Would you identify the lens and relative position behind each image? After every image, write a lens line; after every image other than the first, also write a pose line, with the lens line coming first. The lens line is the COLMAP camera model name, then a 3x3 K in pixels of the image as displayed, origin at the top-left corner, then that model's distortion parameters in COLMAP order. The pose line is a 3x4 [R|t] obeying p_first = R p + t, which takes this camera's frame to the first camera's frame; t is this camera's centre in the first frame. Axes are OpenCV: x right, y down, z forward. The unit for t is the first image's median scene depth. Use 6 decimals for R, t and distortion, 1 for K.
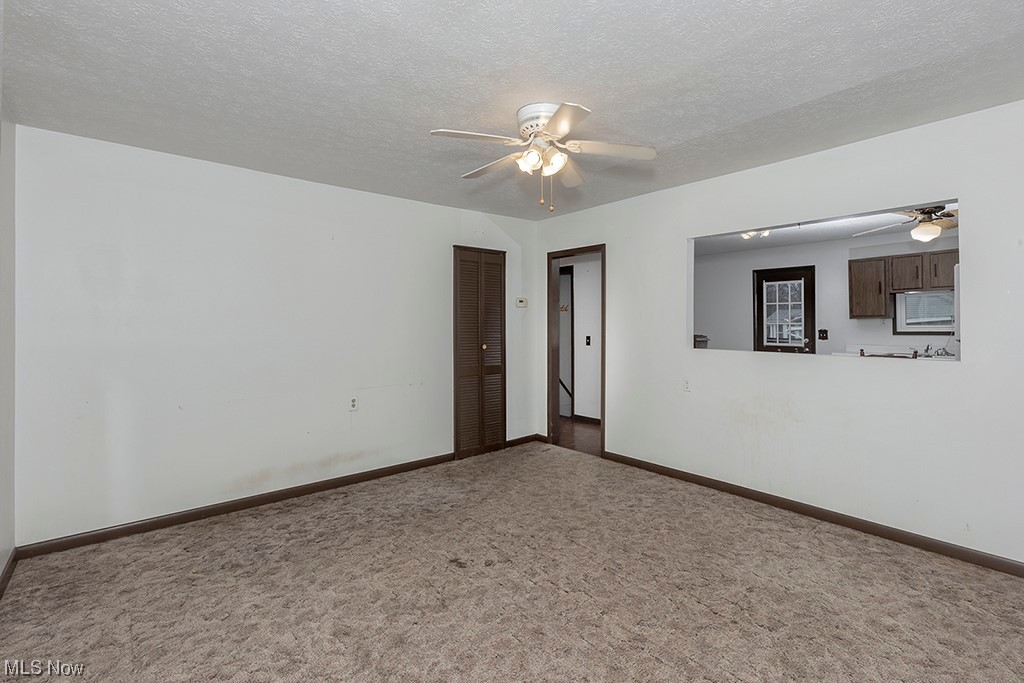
lens RADIAL K [[469.9, 0, 512.0], [0, 469.9, 341.5], [0, 0, 1]] dist [-0.001942, -0.000194]
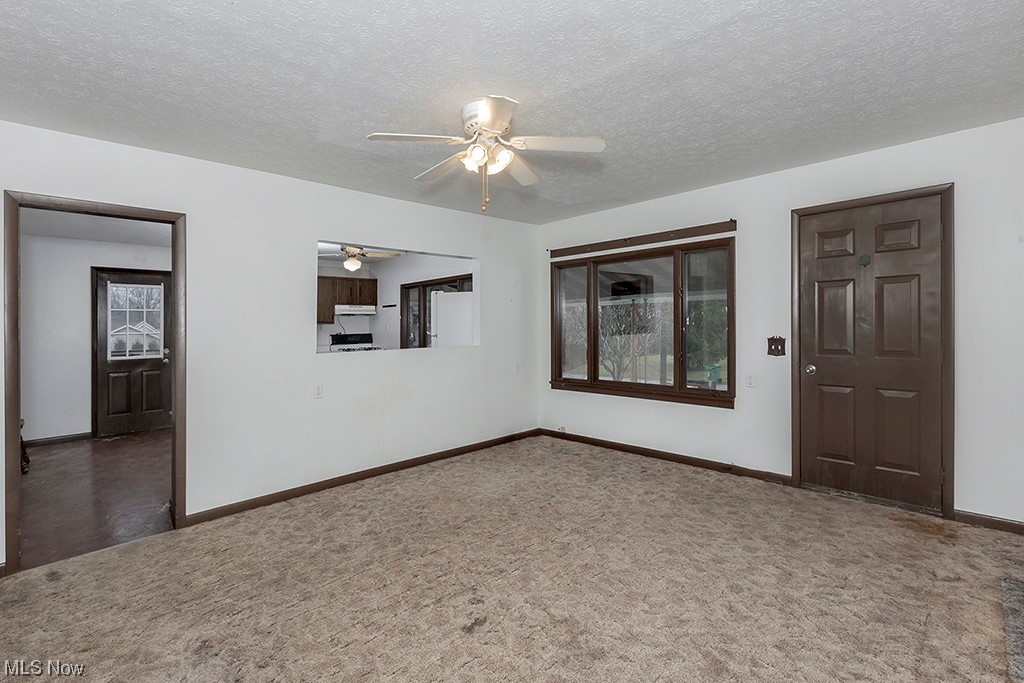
lens RADIAL K [[474.5, 0, 516.2], [0, 474.5, 321.3], [0, 0, 1]] dist [-0.000670, -0.000312]
pose [[-0.108045, 0.018428, 0.993975, -0.683777], [0.063983, 0.997884, -0.011546, -0.009898], [-0.992085, 0.062350, -0.108995, 0.744341]]
